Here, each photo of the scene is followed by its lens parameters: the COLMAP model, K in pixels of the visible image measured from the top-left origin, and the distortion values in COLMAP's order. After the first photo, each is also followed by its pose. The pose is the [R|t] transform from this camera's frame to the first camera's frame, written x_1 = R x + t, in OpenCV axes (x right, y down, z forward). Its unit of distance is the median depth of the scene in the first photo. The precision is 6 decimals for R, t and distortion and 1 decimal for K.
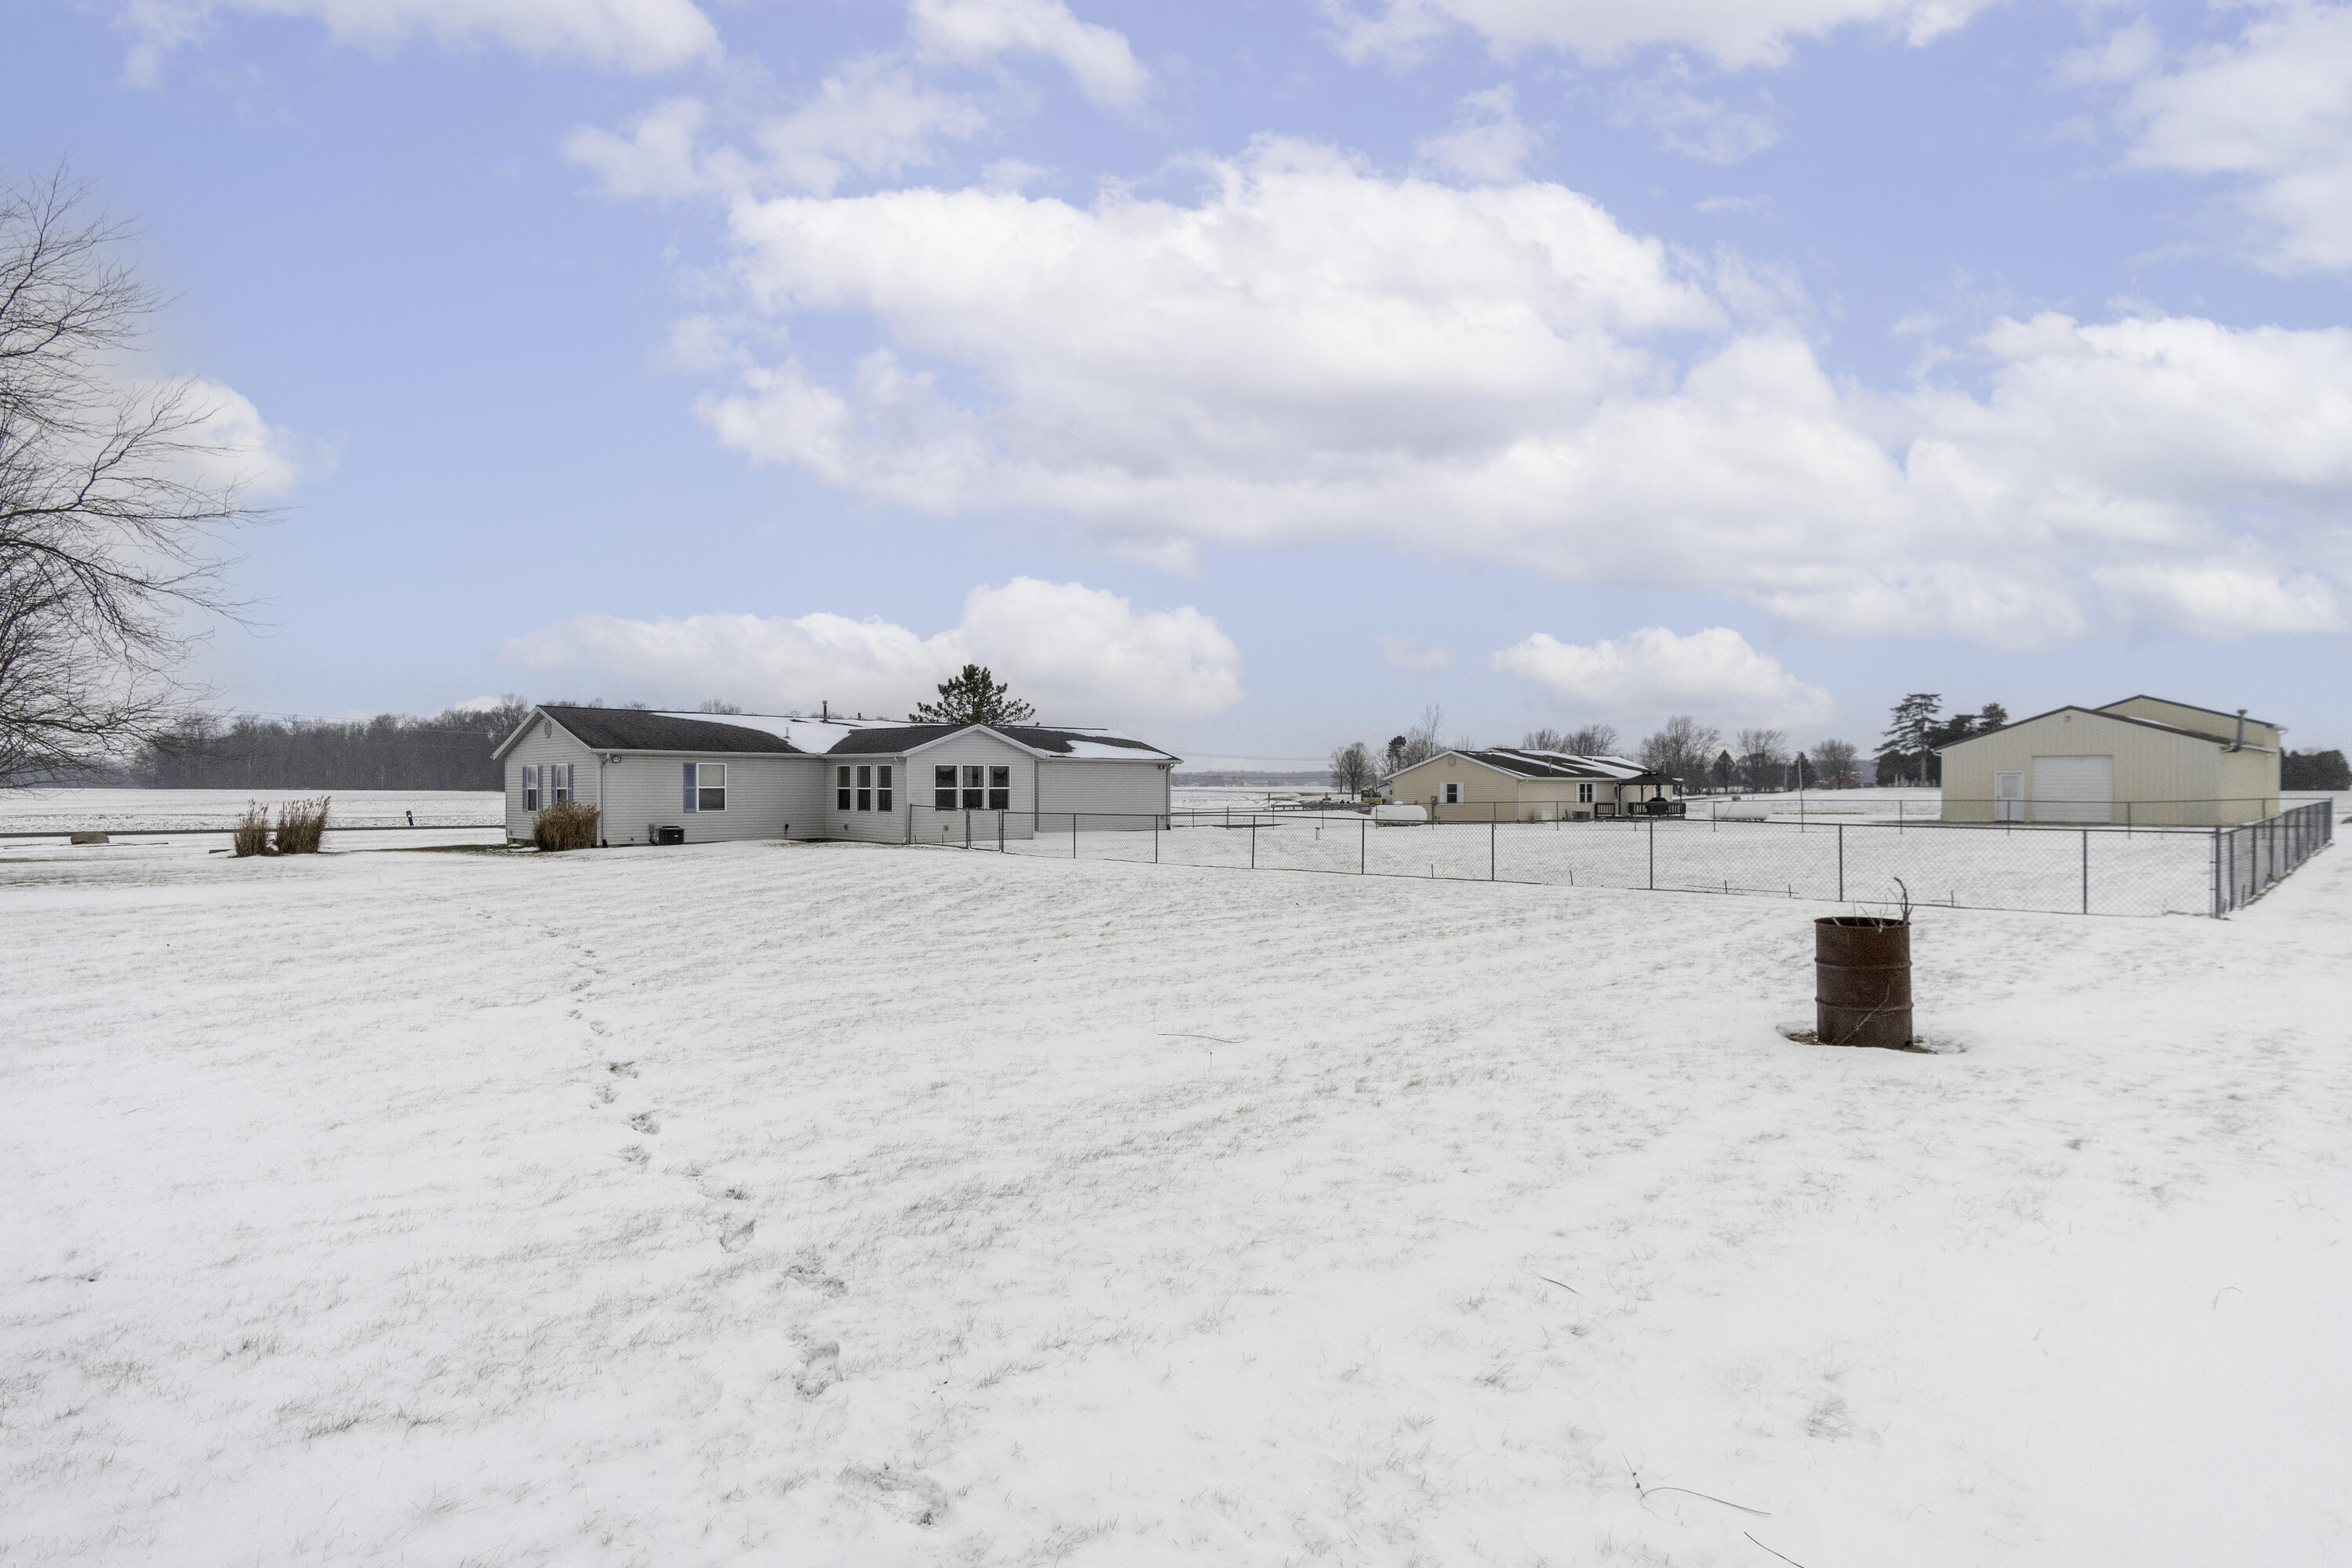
lens RADIAL K [[1265.1, 0, 1176.0], [0, 1265.1, 784.0], [0, 0, 1]] dist [-0.000151, 0.000421]
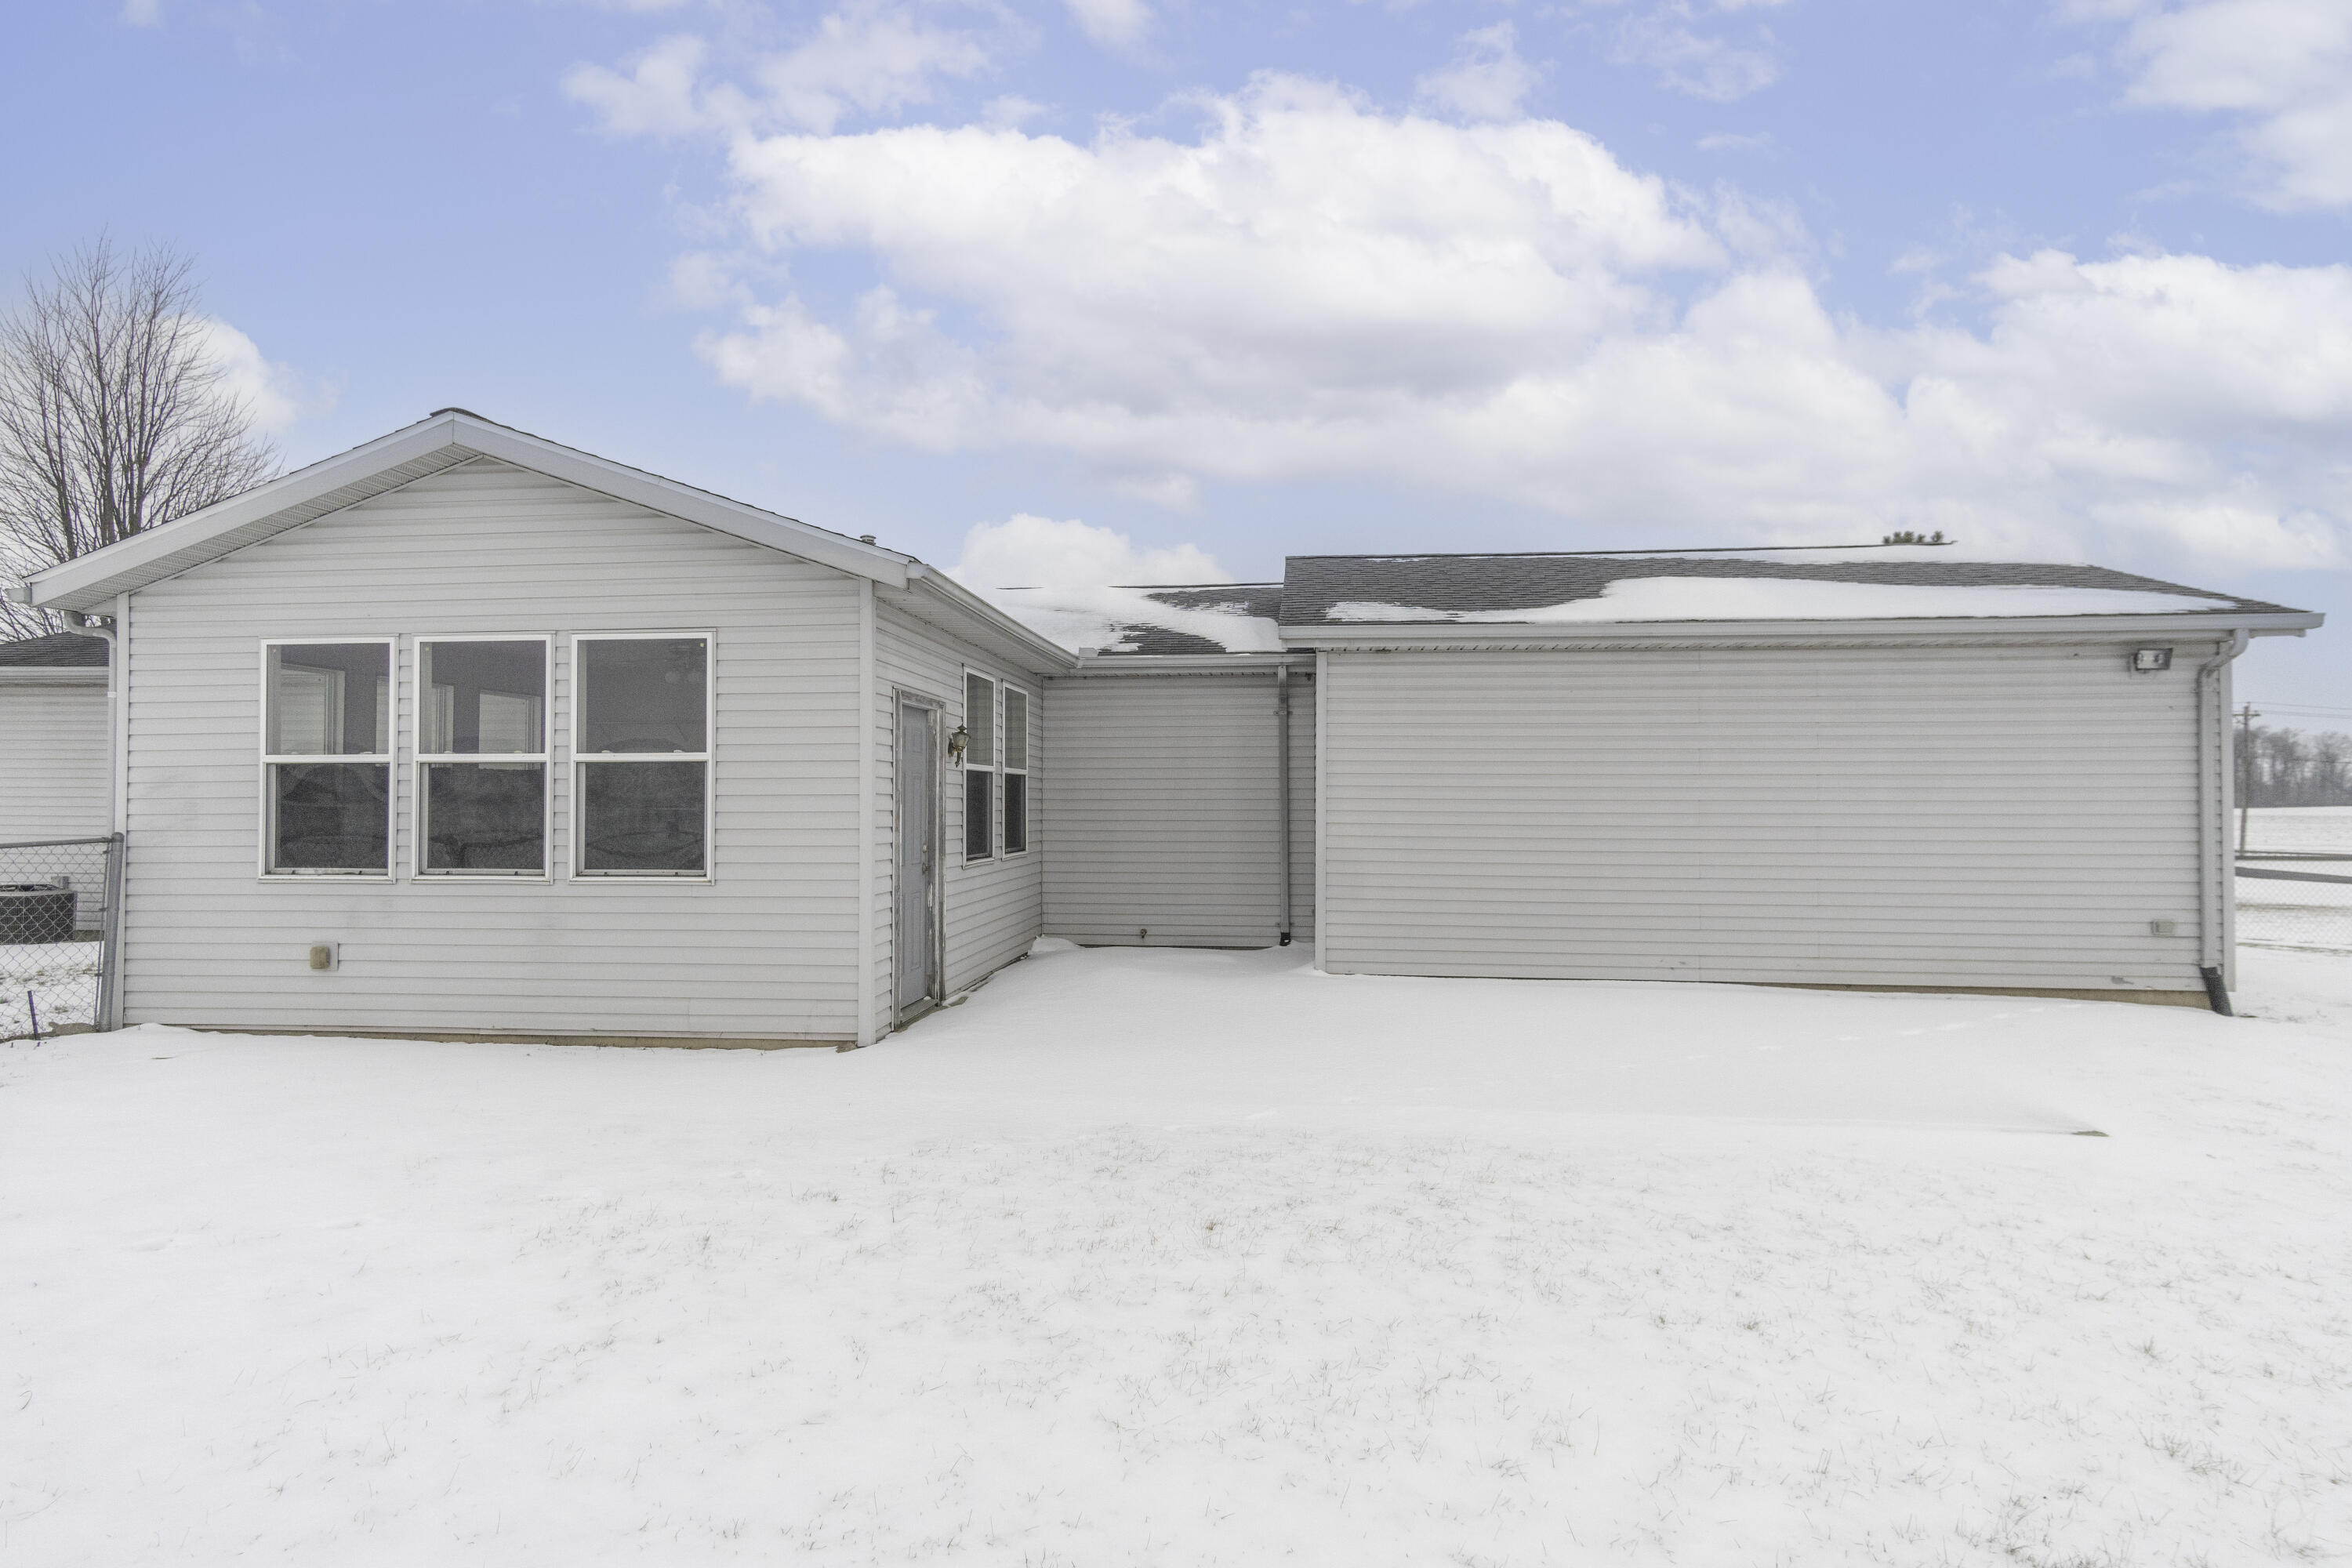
lens RADIAL K [[1265.1, 0, 1176.0], [0, 1265.1, 784.0], [0, 0, 1]] dist [-0.000151, 0.000421]
pose [[0.666595, -0.003398, -0.745413, 0.043420], [-0.006092, 0.999931, -0.010006, 0.008863], [0.745396, 0.011211, 0.666528, 0.949724]]
